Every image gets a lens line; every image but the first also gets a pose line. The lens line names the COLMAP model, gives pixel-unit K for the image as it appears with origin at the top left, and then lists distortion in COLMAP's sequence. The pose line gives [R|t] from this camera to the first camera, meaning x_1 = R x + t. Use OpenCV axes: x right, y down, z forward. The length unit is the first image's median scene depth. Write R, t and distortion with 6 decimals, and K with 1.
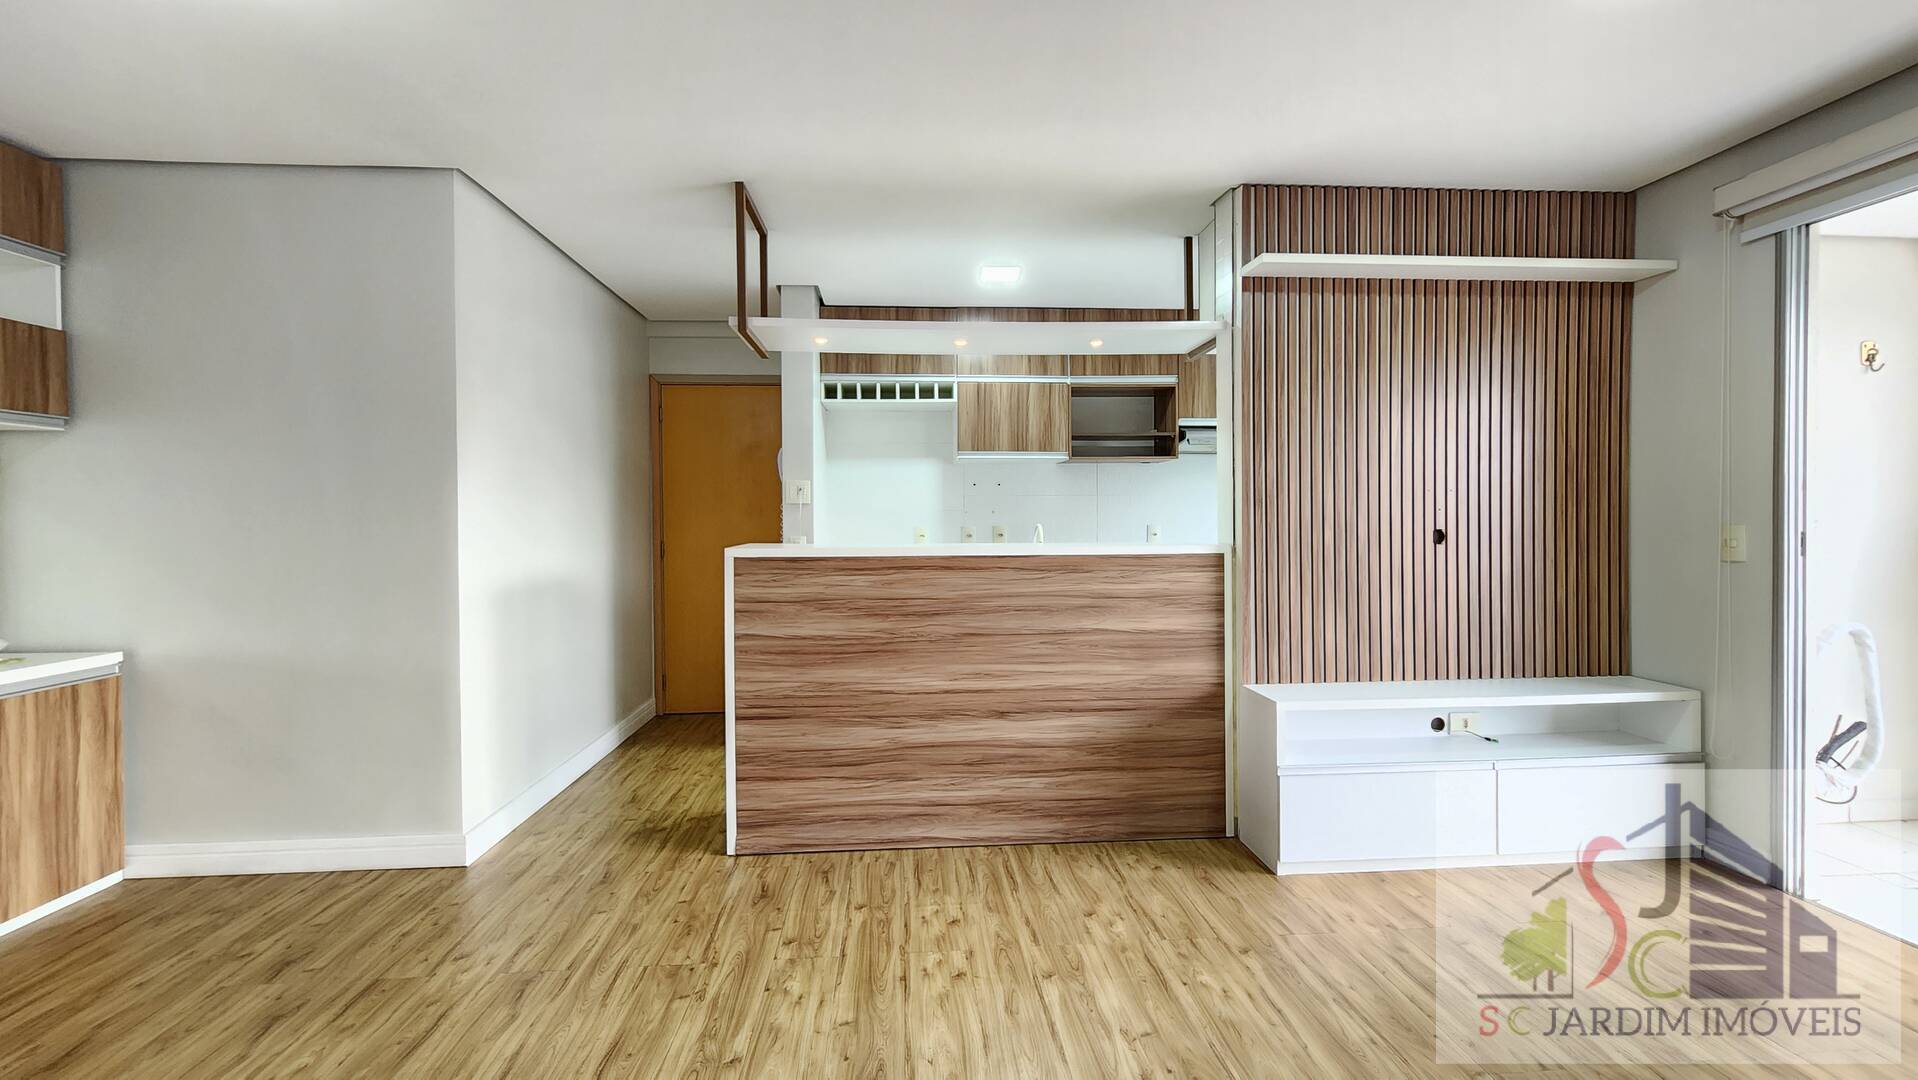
lens RADIAL K [[792.9, 0, 959.4], [0, 792.9, 525.8], [0, 0, 1]] dist [-0.000285, -0.000151]
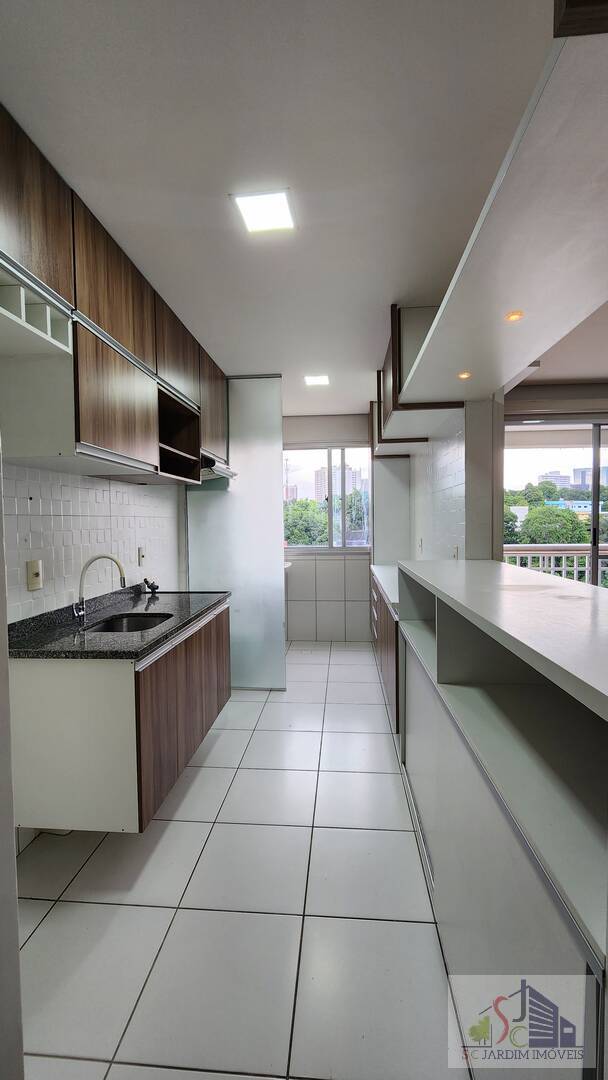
lens RADIAL K [[446.5, 0, 304.0], [0, 446.5, 540.0], [0, 0, 1]] dist [-0.000285, -0.000151]
pose [[0.150554, -0.034985, 0.987983, -0.543207], [0.020683, 0.999266, 0.032232, -0.049081], [-0.988385, 0.015582, 0.151167, 1.409948]]
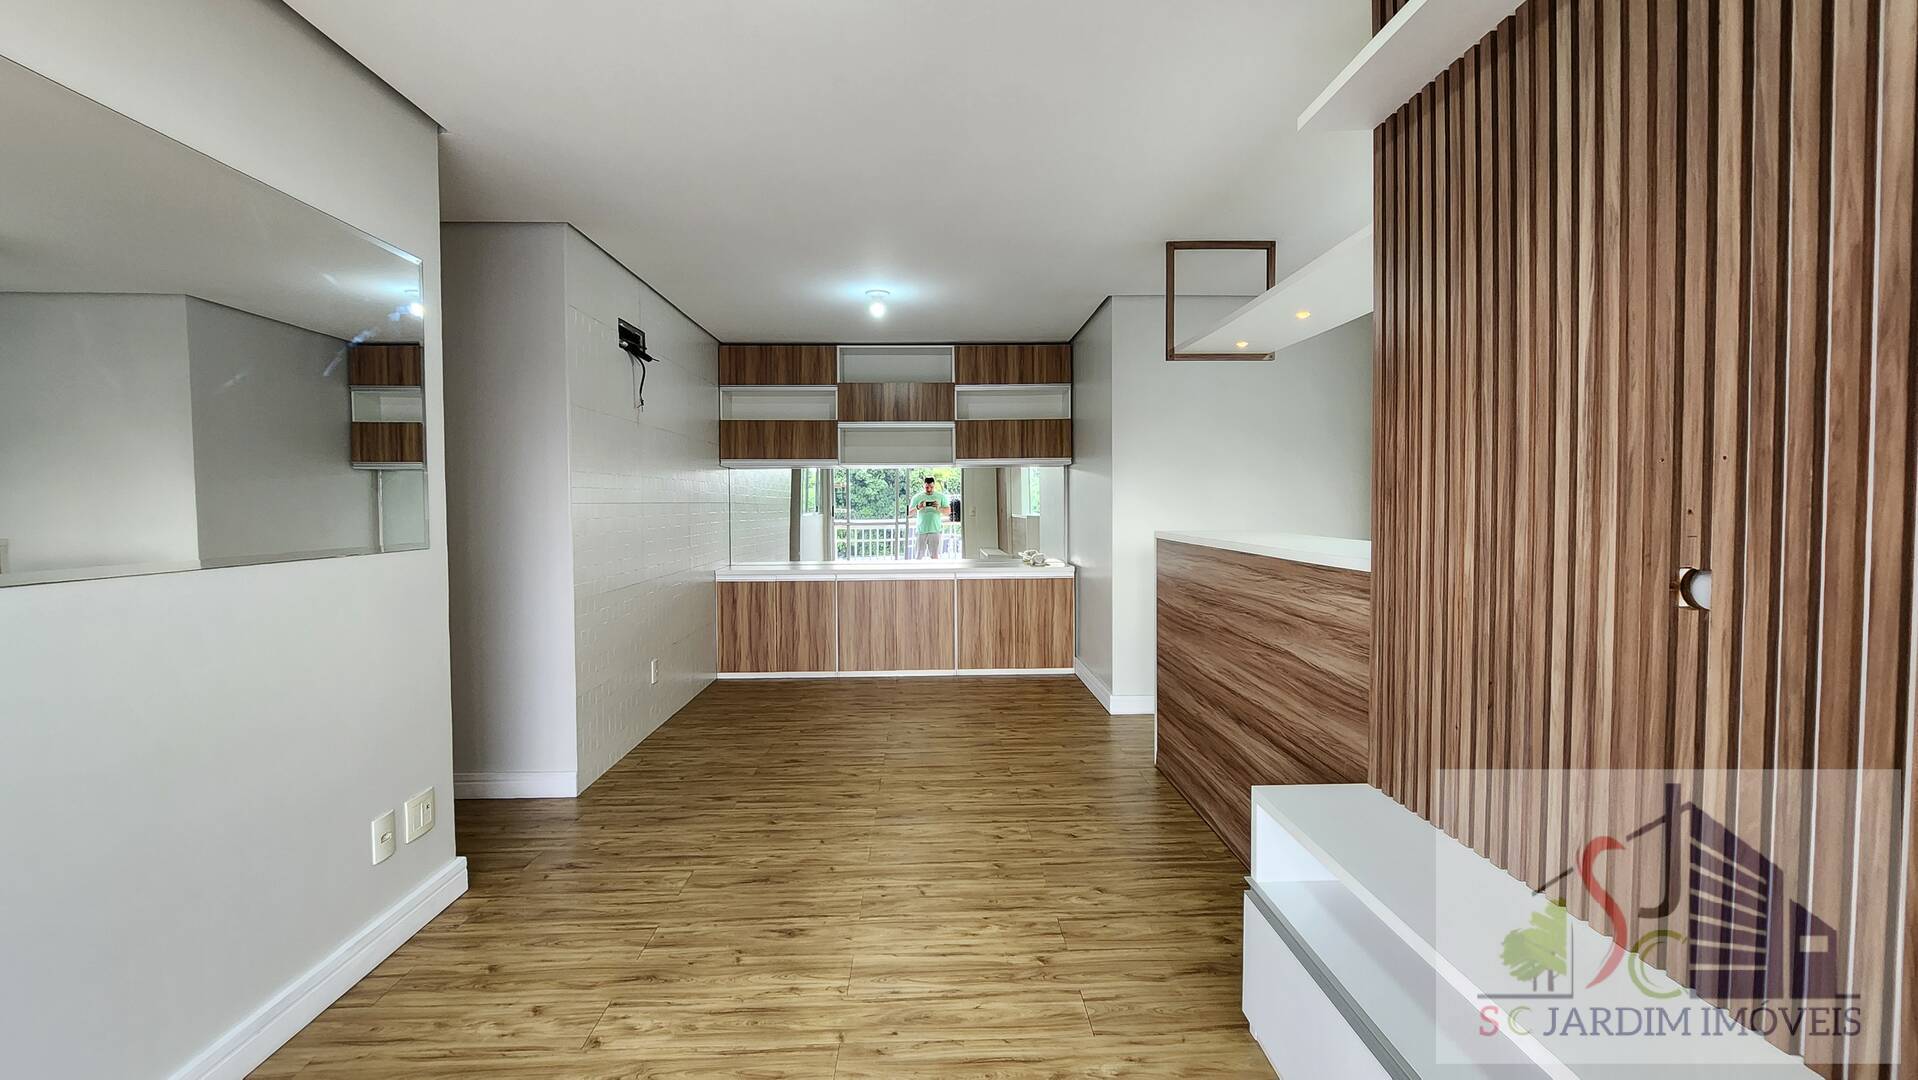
lens RADIAL K [[792.9, 0, 959.4], [0, 792.9, 525.8], [0, 0, 1]] dist [-0.000285, -0.000151]
pose [[-0.032818, 0.035366, -0.998835, 1.126254], [-0.007182, 0.999340, 0.035620, -0.027355], [0.999436, 0.008342, -0.032542, 0.789385]]
